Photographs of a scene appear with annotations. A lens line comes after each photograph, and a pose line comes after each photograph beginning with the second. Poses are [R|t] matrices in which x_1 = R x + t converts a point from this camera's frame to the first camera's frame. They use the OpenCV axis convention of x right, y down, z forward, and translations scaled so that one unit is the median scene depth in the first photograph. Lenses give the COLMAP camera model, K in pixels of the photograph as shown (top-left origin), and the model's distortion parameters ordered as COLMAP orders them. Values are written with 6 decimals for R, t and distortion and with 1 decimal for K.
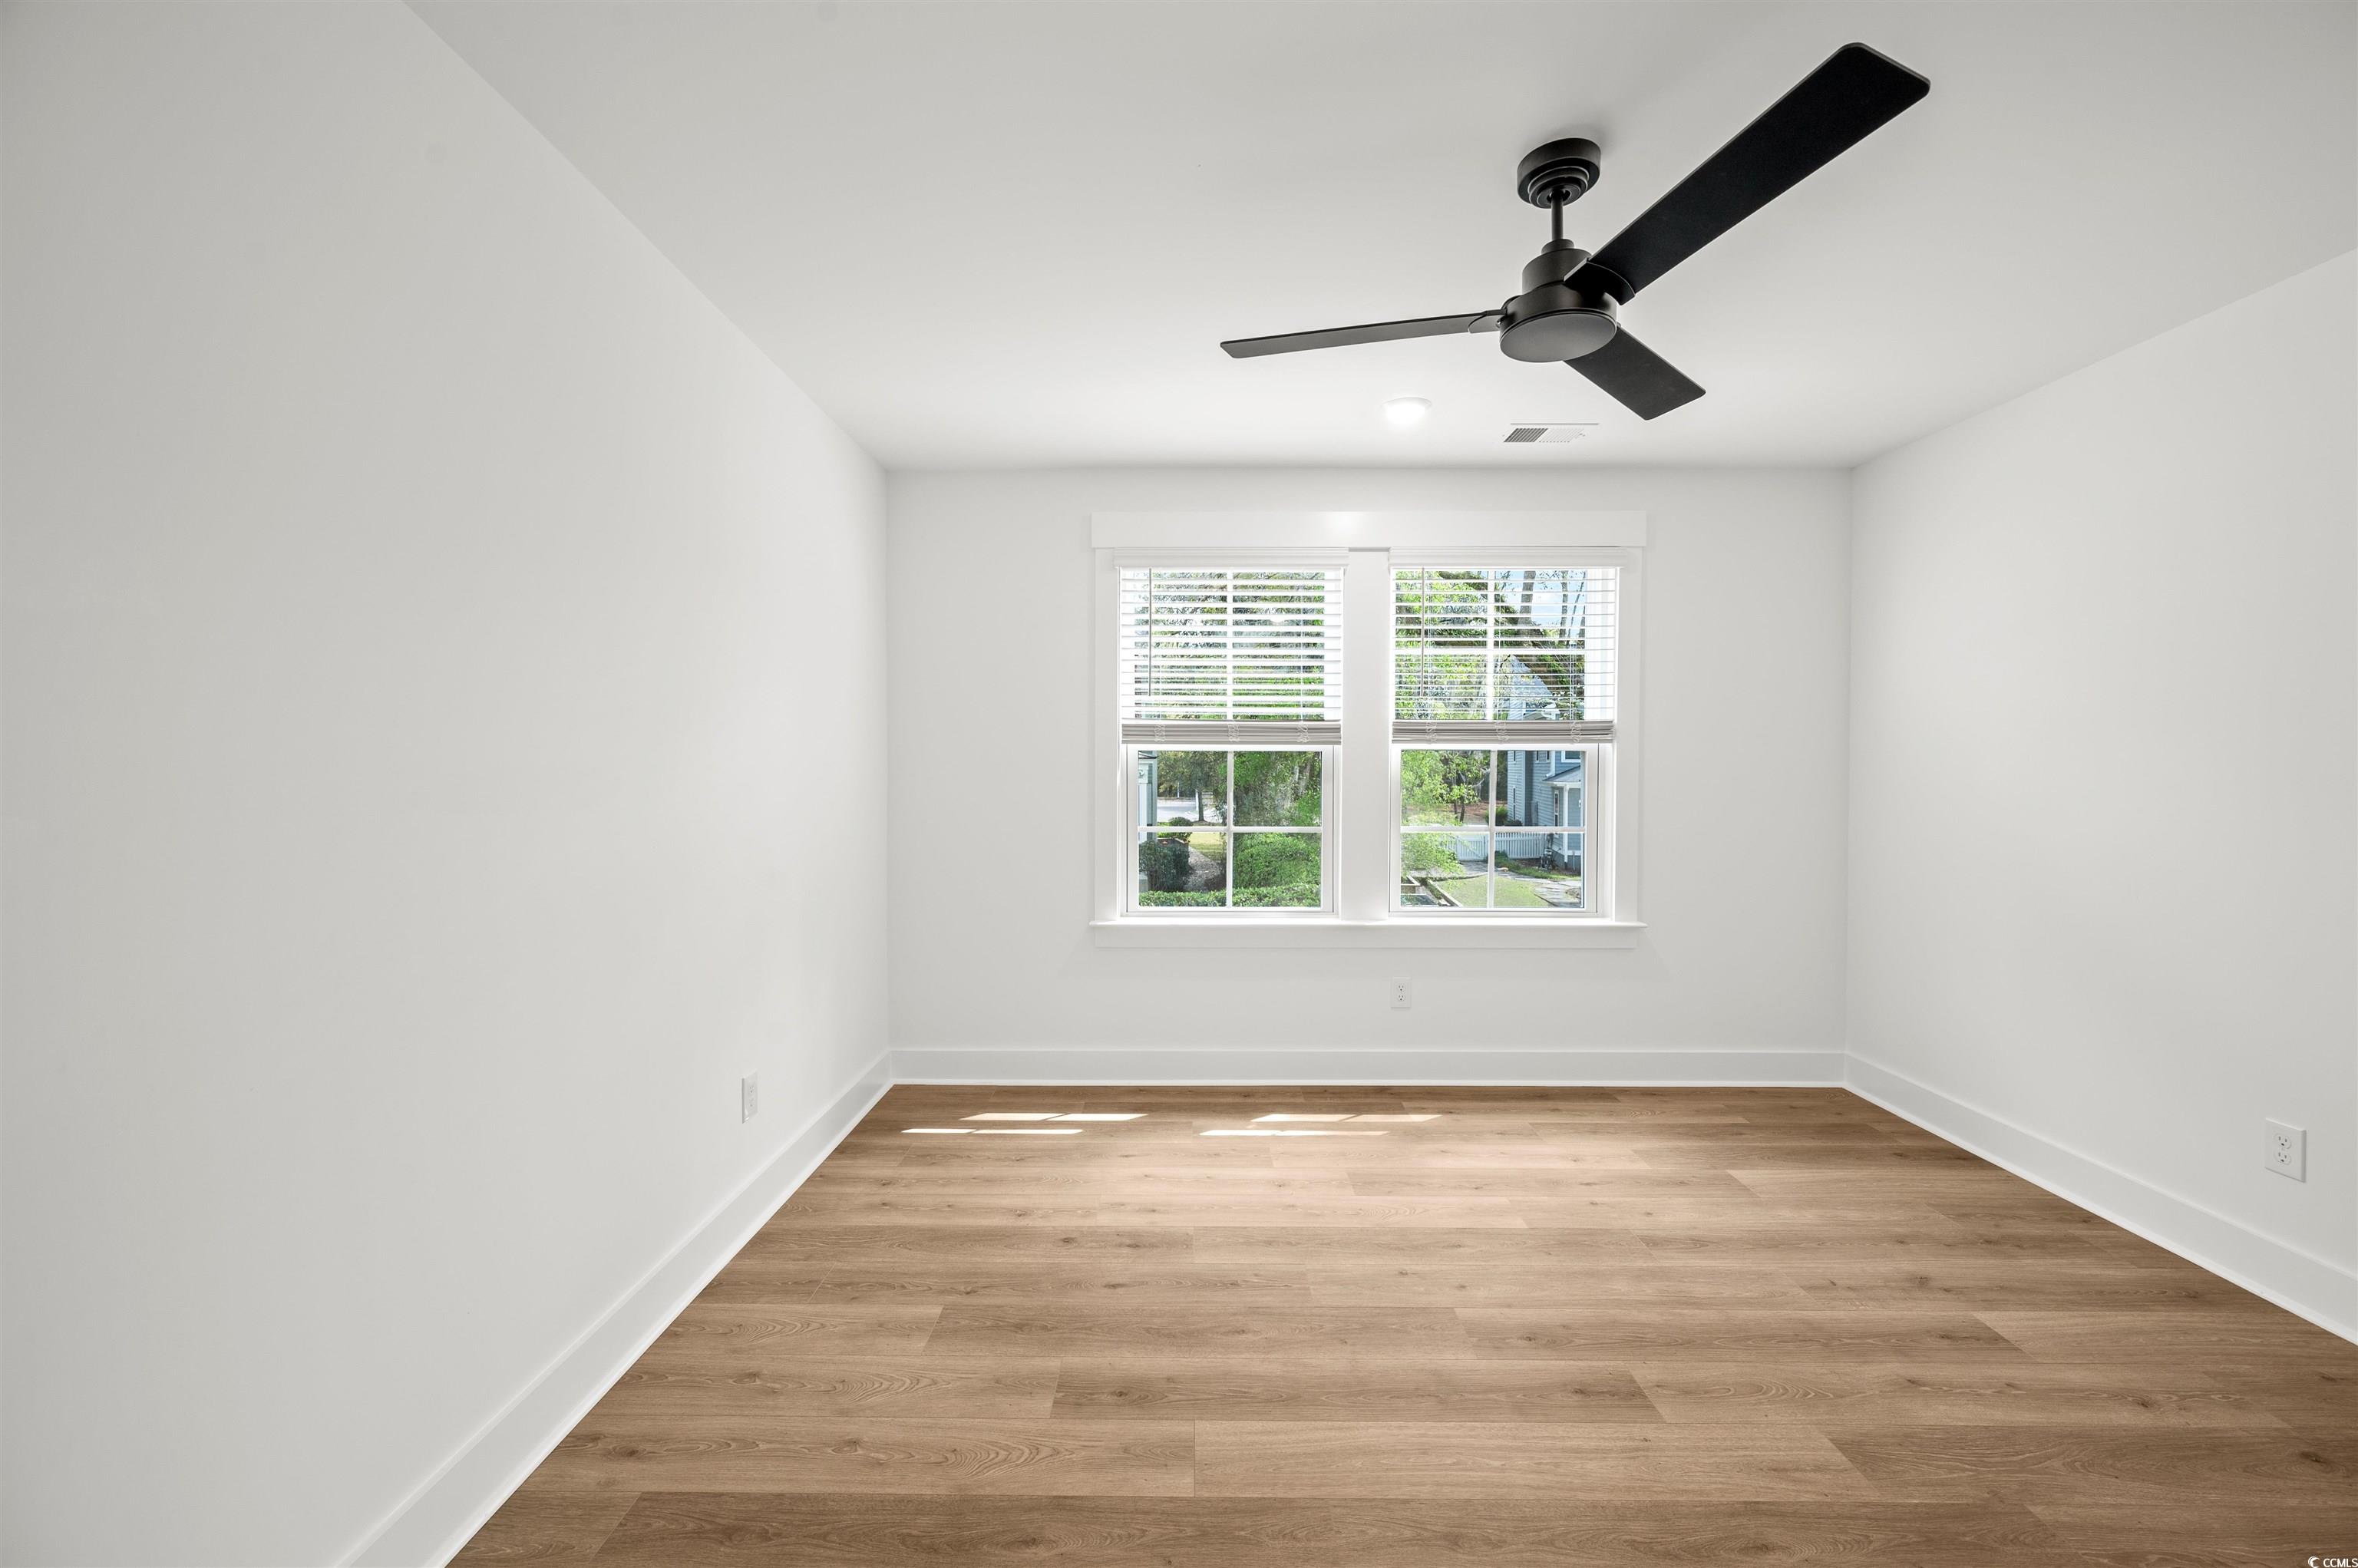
lens RADIAL K [[940.7, 0, 1184.5], [0, 940.7, 754.4], [0, 0, 1]] dist [-0.001524, -0.000015]
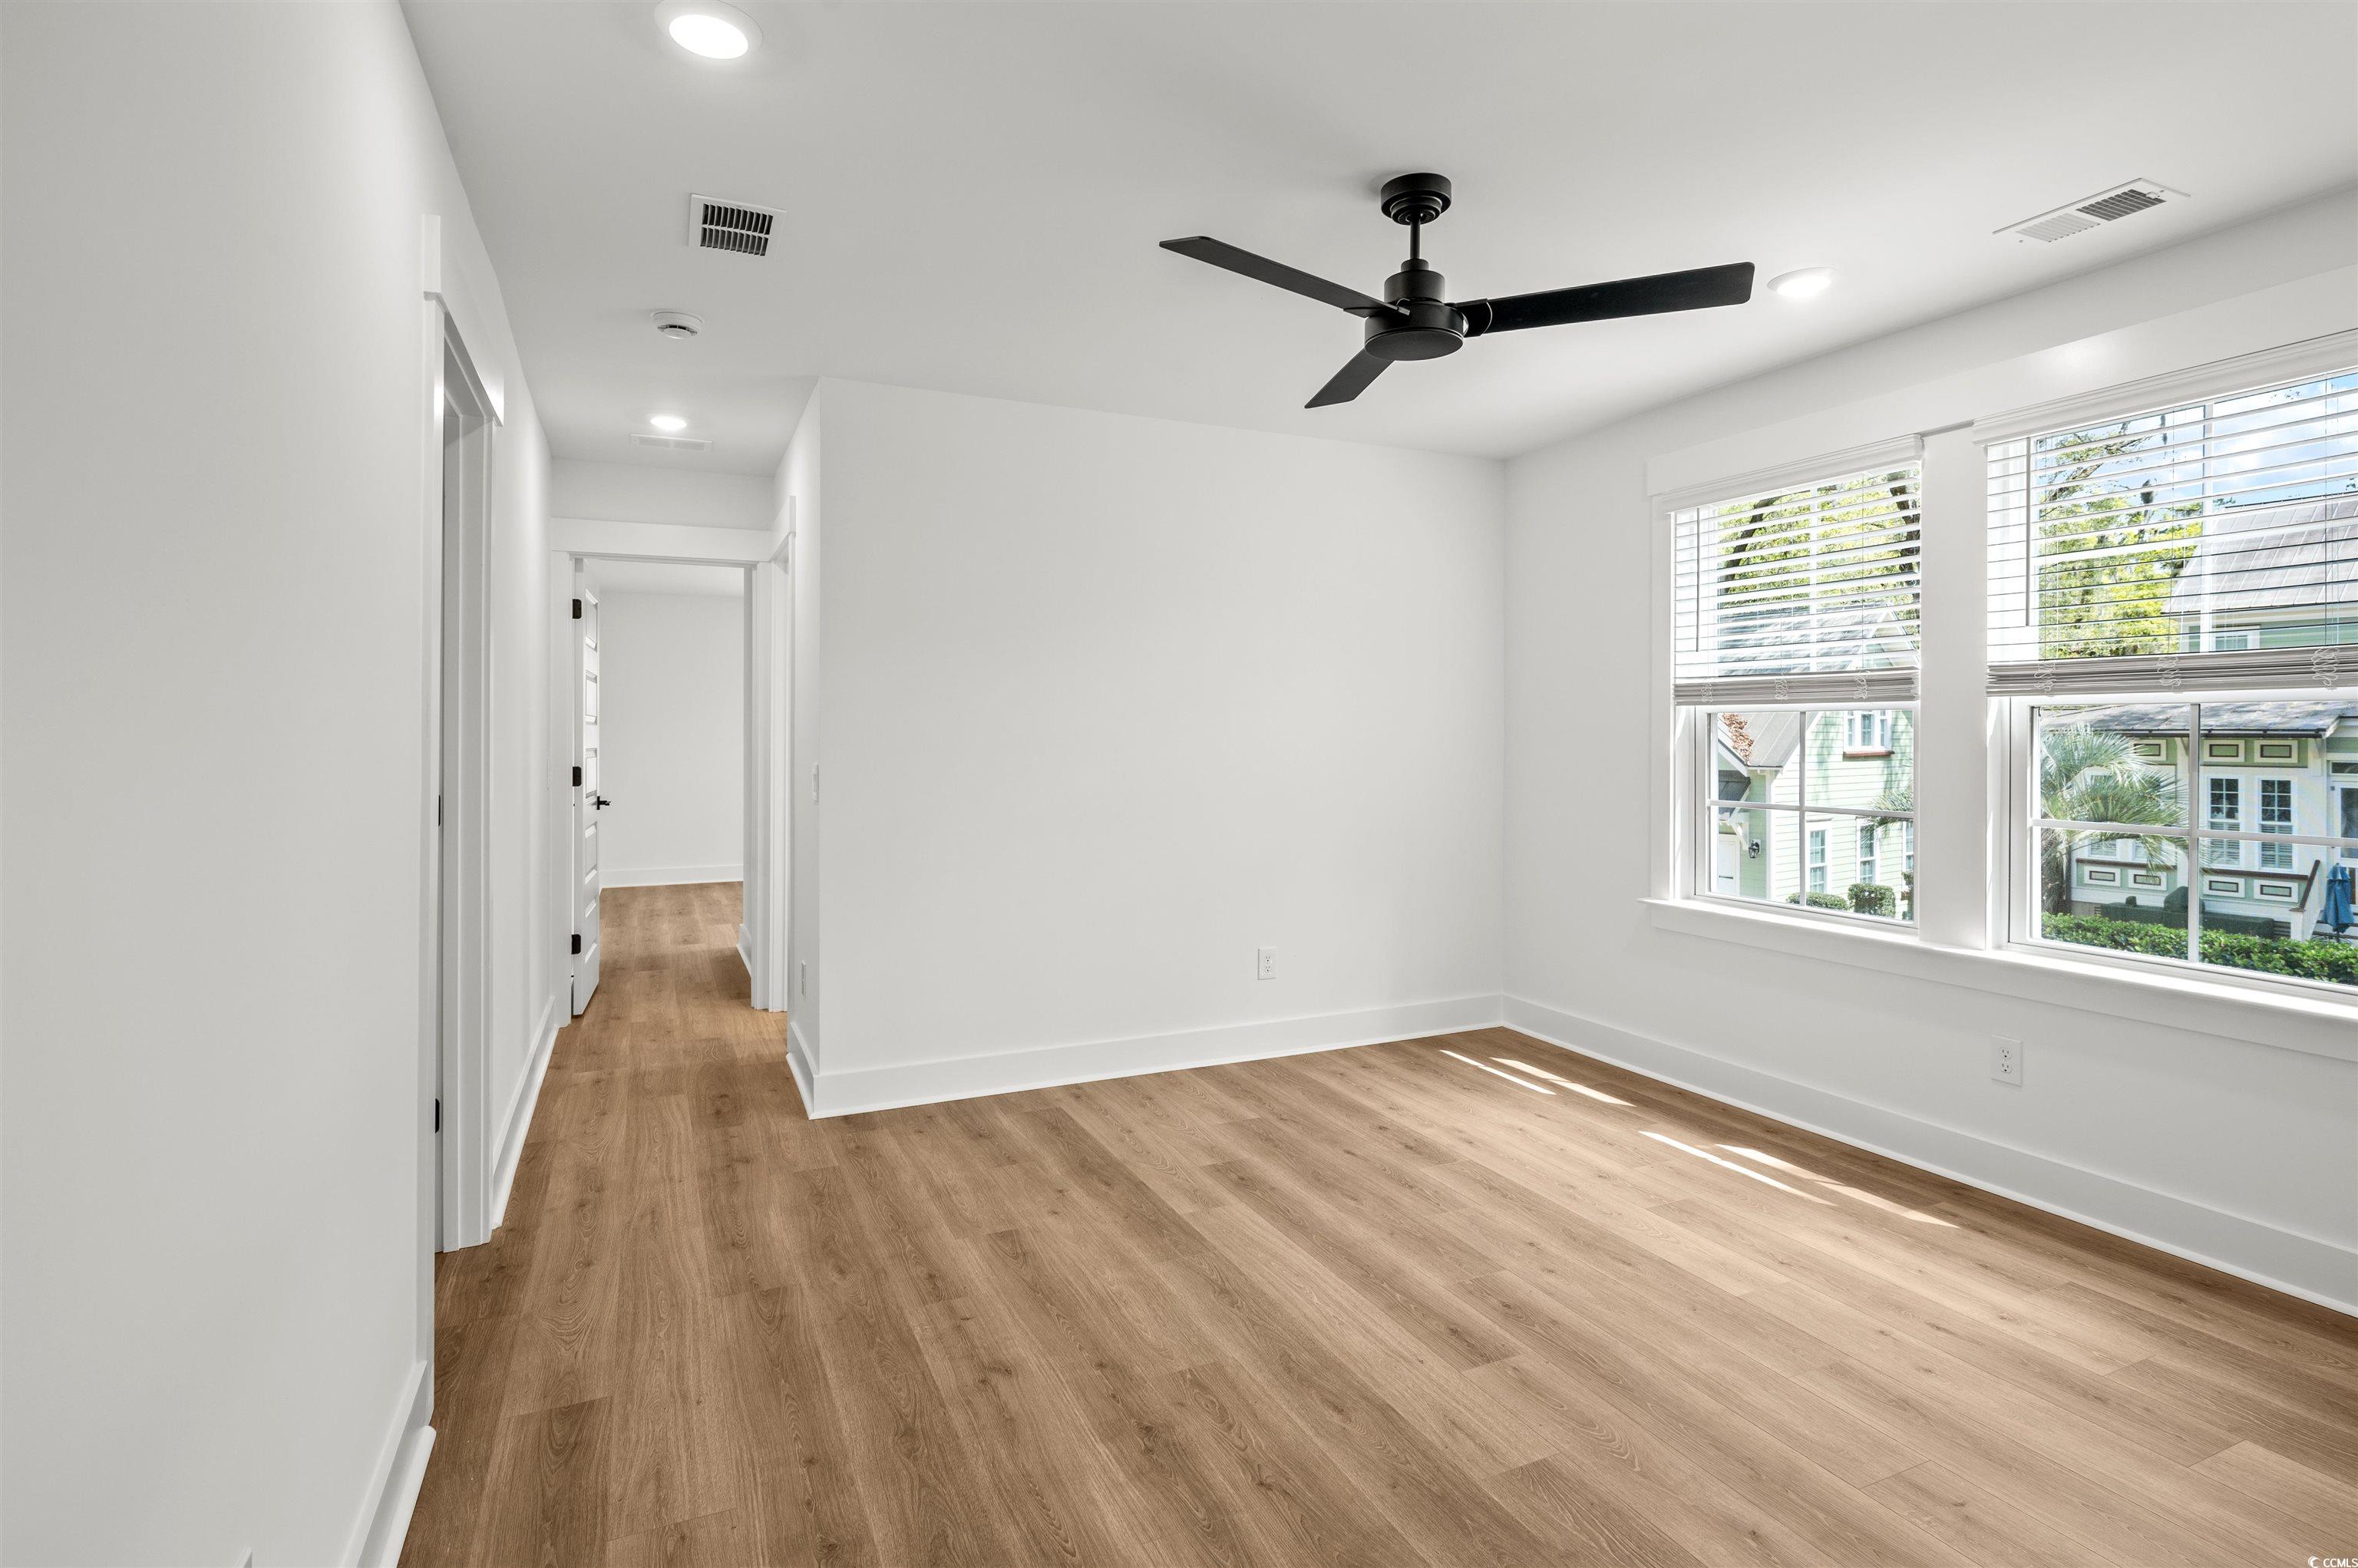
lens RADIAL K [[1207.7, 0, 1174.7], [0, 1207.7, 732.9], [0, 0, 1]] dist [-0.003379, -0.000409]
pose [[0.406946, -0.000493, -0.913452, 1.096219], [0.010075, 0.999941, 0.003949, 0.006533], [0.913397, -0.010810, 0.406927, 0.132766]]
